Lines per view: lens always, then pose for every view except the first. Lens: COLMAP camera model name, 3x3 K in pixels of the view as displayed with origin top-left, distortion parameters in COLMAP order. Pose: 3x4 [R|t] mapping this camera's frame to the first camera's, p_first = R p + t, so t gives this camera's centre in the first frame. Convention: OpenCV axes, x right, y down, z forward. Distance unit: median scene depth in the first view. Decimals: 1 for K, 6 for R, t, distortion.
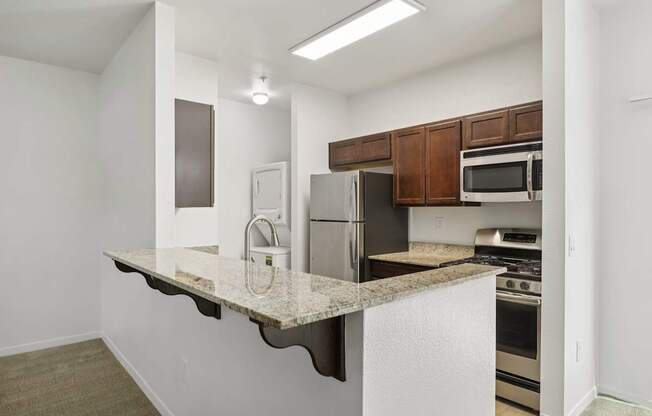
lens RADIAL K [[377.7, 0, 326.0], [0, 377.7, 208.0], [0, 0, 1]] dist [-0.003948, -0.000249]
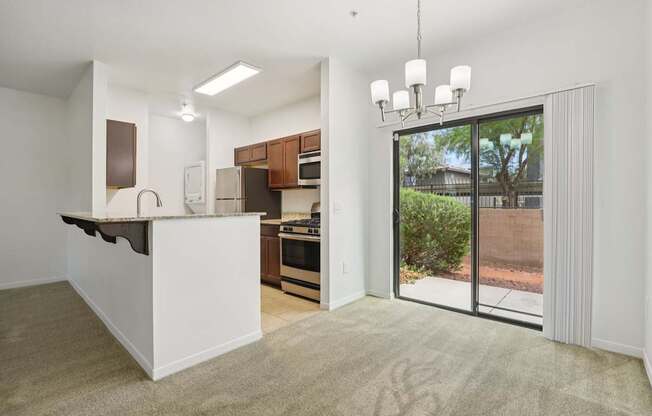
lens RADIAL K [[303.3, 0, 323.7], [0, 303.3, 202.2], [0, 0, 1]] dist [-0.024828, 0.000062]
pose [[0.994497, 0.000741, 0.104759, 0.309894], [-0.000733, 1.000000, -0.000118, 0.052635], [-0.104759, 0.000040, 0.994498, -0.297828]]
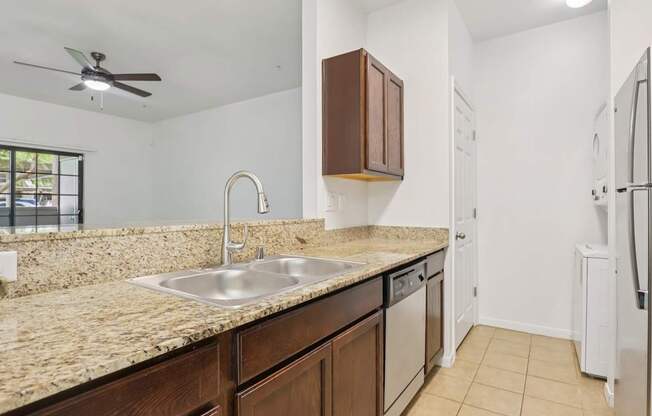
lens RADIAL K [[350.1, 0, 326.0], [0, 350.1, 208.0], [0, 0, 1]] dist [-0.015639, 0.000987]
pose [[0.261741, 0.013427, -0.965045, 0.348280], [-0.002490, 0.999909, 0.013237, 0.052620], [0.965135, -0.001062, 0.261751, 0.607396]]
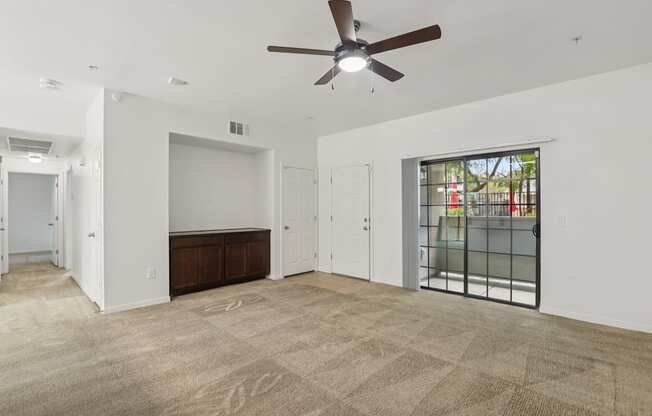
lens RADIAL K [[305.9, 0, 326.8], [0, 305.9, 210.0], [0, 0, 1]] dist [-0.012905, 0.000797]
pose [[-0.994550, 0.003631, -0.104194, -0.741615], [0.003517, 0.999993, 0.001282, 0.034942], [0.104198, 0.000908, -0.994556, 0.929260]]
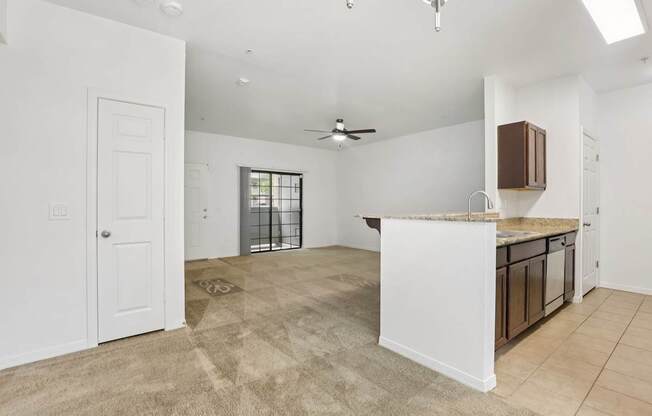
lens RADIAL K [[305.9, 0, 326.8], [0, 305.9, 210.0], [0, 0, 1]] dist [-0.012905, 0.000797]
pose [[-0.057911, 0.021652, -0.998087, 0.813393], [0.001129, 0.999766, 0.021623, 0.049434], [0.998321, 0.000126, -0.057922, 0.232805]]
